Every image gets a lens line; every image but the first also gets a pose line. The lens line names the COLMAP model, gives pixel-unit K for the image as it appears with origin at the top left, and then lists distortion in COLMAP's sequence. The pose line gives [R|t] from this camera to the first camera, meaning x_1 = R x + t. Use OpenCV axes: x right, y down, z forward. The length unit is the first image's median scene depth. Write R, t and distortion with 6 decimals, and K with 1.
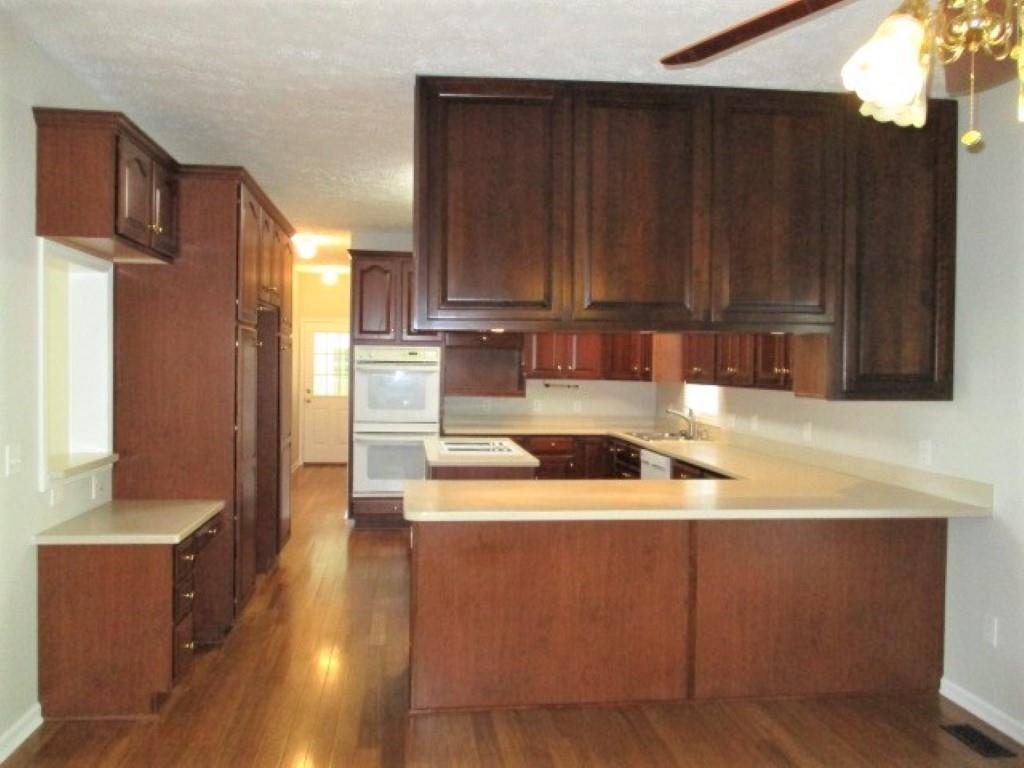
lens RADIAL K [[855.0, 0, 510.5], [0, 855.0, 384.4], [0, 0, 1]] dist [-0.012492, -0.007385]
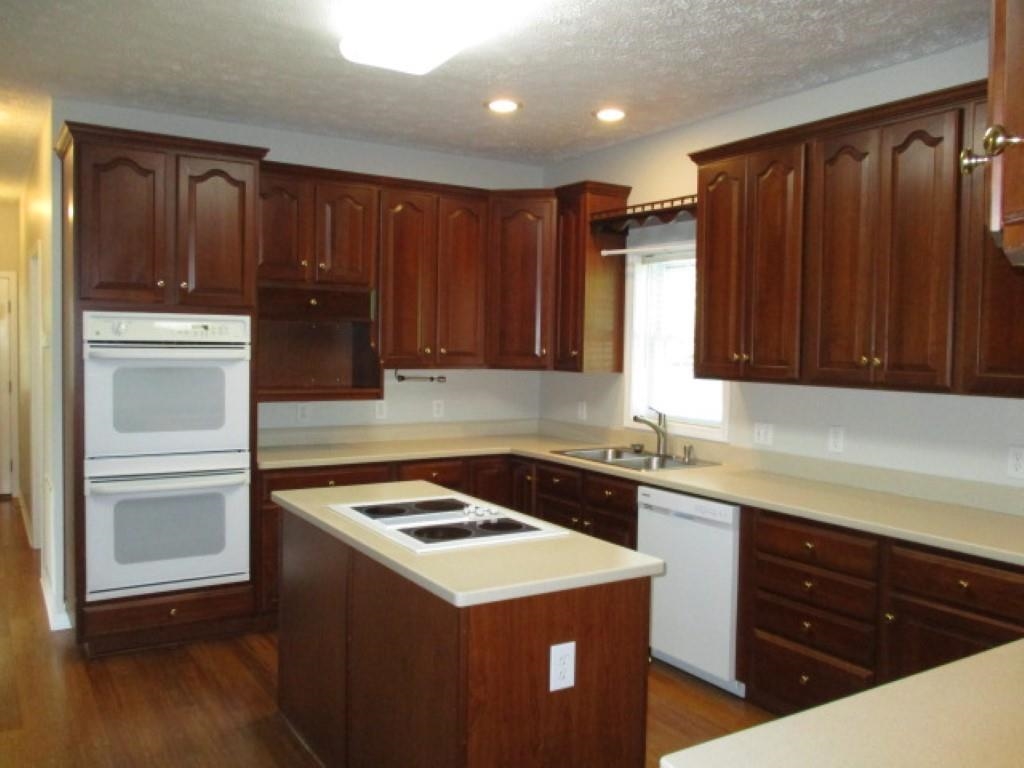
lens RADIAL K [[855.0, 0, 513.5], [0, 855.0, 379.7], [0, 0, 1]] dist [-0.012492, -0.007385]
pose [[0.902939, -0.018438, 0.429373, -0.168742], [0.005933, 0.999519, 0.030444, -0.018064], [-0.429728, -0.024941, 0.902614, 0.419432]]
